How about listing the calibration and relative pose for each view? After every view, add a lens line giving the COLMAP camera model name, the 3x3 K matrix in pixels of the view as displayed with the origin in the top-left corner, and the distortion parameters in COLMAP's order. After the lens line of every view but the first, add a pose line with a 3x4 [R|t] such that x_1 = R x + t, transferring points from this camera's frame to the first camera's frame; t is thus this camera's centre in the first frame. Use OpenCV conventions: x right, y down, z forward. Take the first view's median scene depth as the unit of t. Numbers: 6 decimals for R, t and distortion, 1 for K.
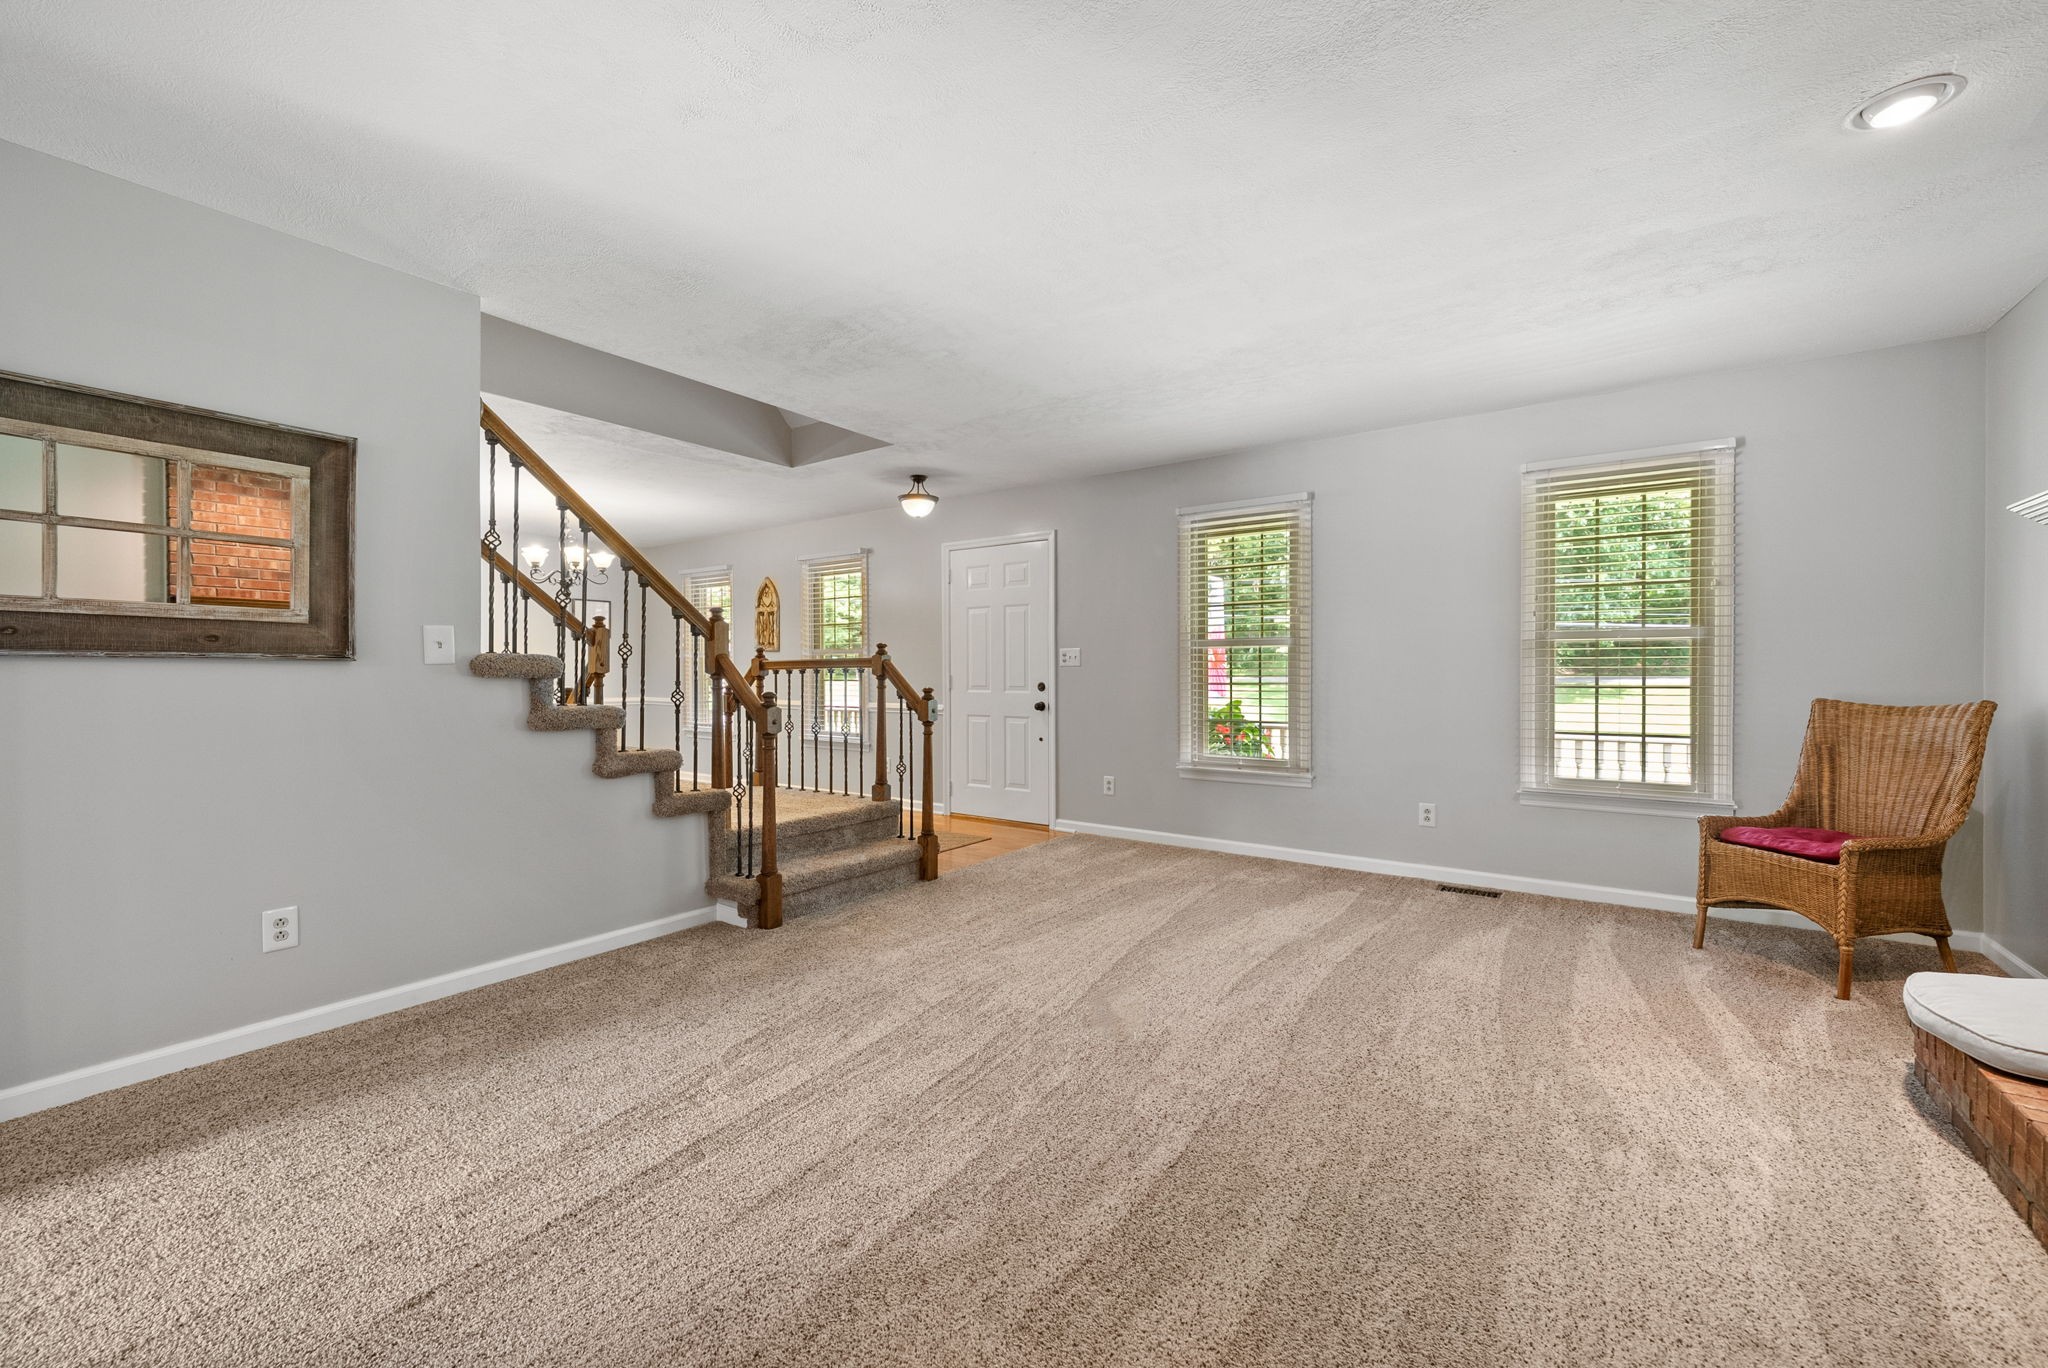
lens RADIAL K [[802.1, 0, 1018.3], [0, 802.1, 675.0], [0, 0, 1]] dist [-0.001776, -0.000135]
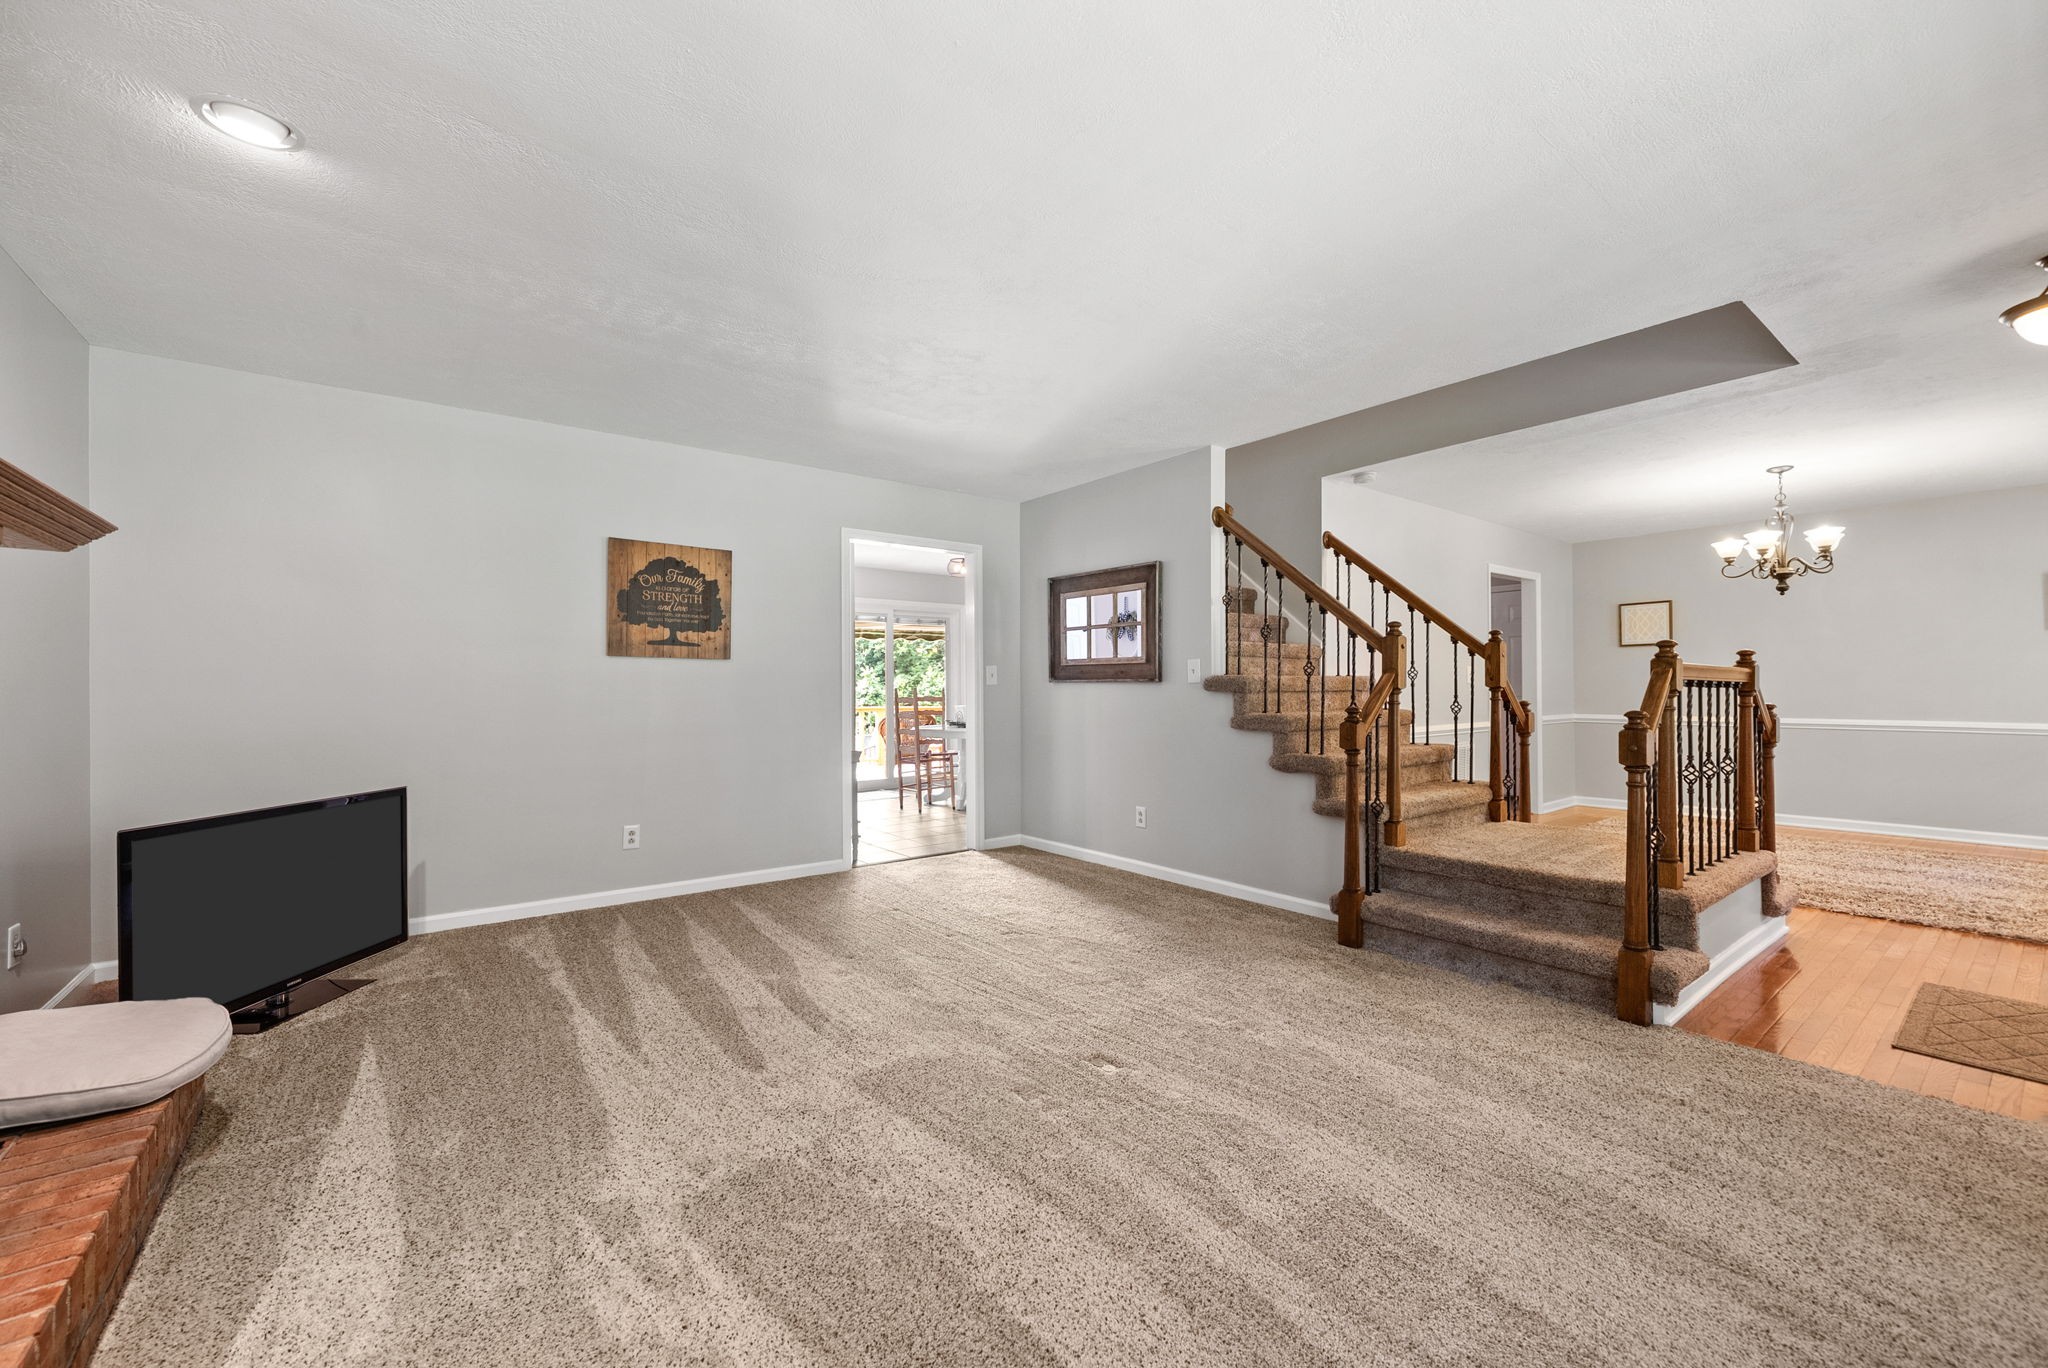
lens RADIAL K [[839.0, 0, 1063.0], [0, 839.0, 692.3], [0, 0, 1]] dist [-0.000599, 0.000020]
pose [[-0.263227, 0.003197, -0.964729, 0.994790], [0.003611, 0.999991, 0.002329, 0.000658], [0.964727, -0.002871, -0.263236, 1.190869]]
